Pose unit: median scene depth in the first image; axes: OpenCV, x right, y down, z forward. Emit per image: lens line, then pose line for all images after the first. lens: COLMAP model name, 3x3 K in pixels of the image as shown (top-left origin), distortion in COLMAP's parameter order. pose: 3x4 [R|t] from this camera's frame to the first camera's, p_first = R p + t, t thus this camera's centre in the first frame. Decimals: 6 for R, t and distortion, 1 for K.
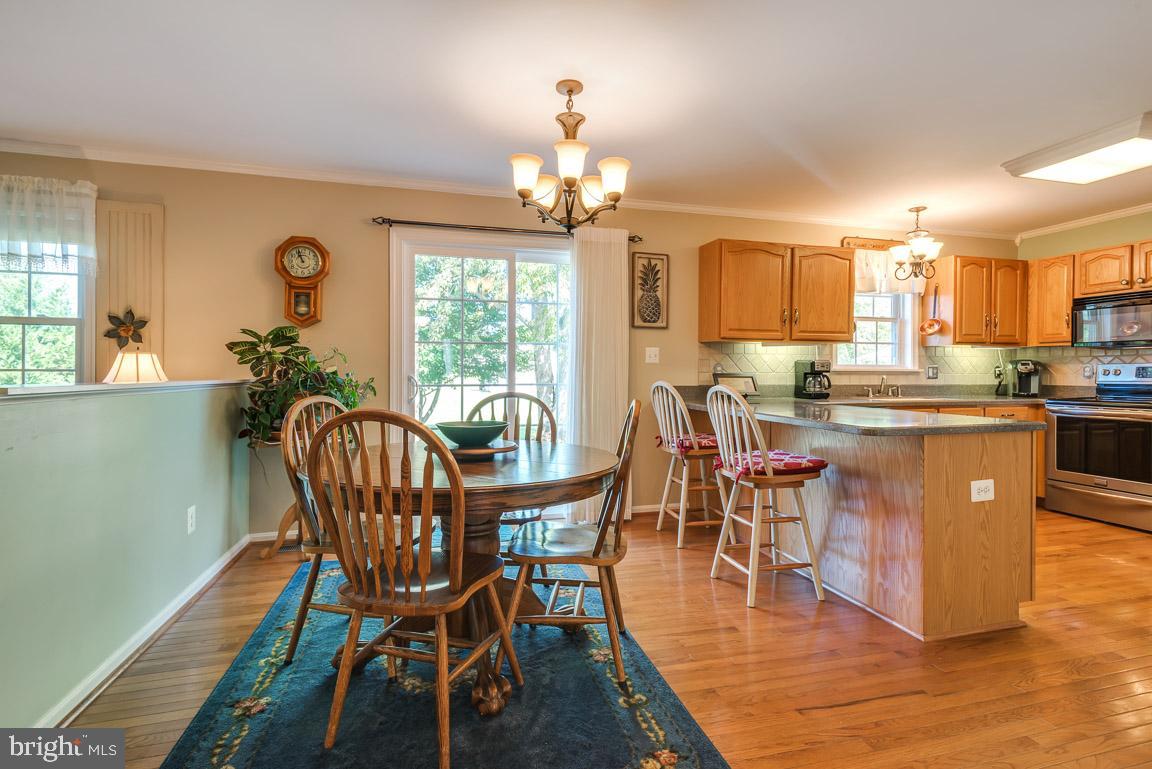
lens RADIAL K [[542.0, 0, 576.0], [0, 542.0, 384.5], [0, 0, 1]] dist [0.001314, -0.000211]
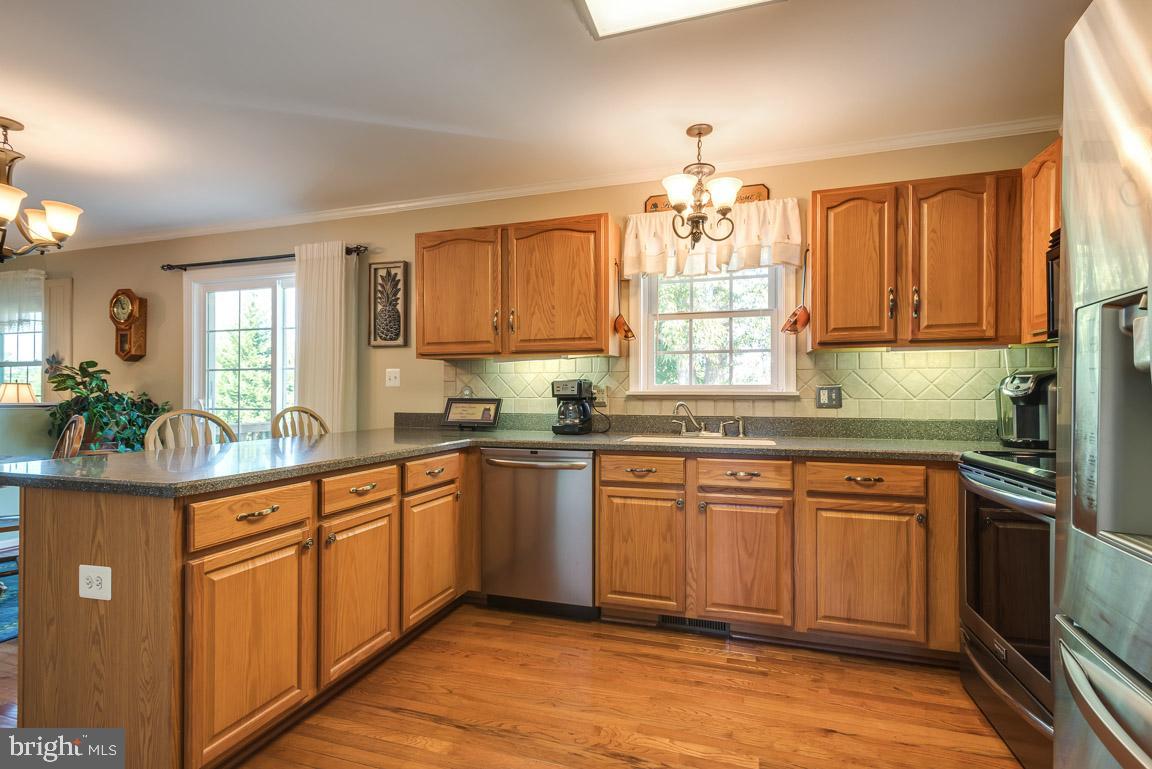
lens RADIAL K [[553.0, 0, 573.1], [0, 553.0, 391.0], [0, 0, 1]] dist [-0.000273, 0.000059]
pose [[0.838870, -0.007131, -0.544284, 1.116440], [-0.009754, 0.999557, -0.028128, -0.013500], [0.544244, 0.028905, 0.838429, 0.529027]]
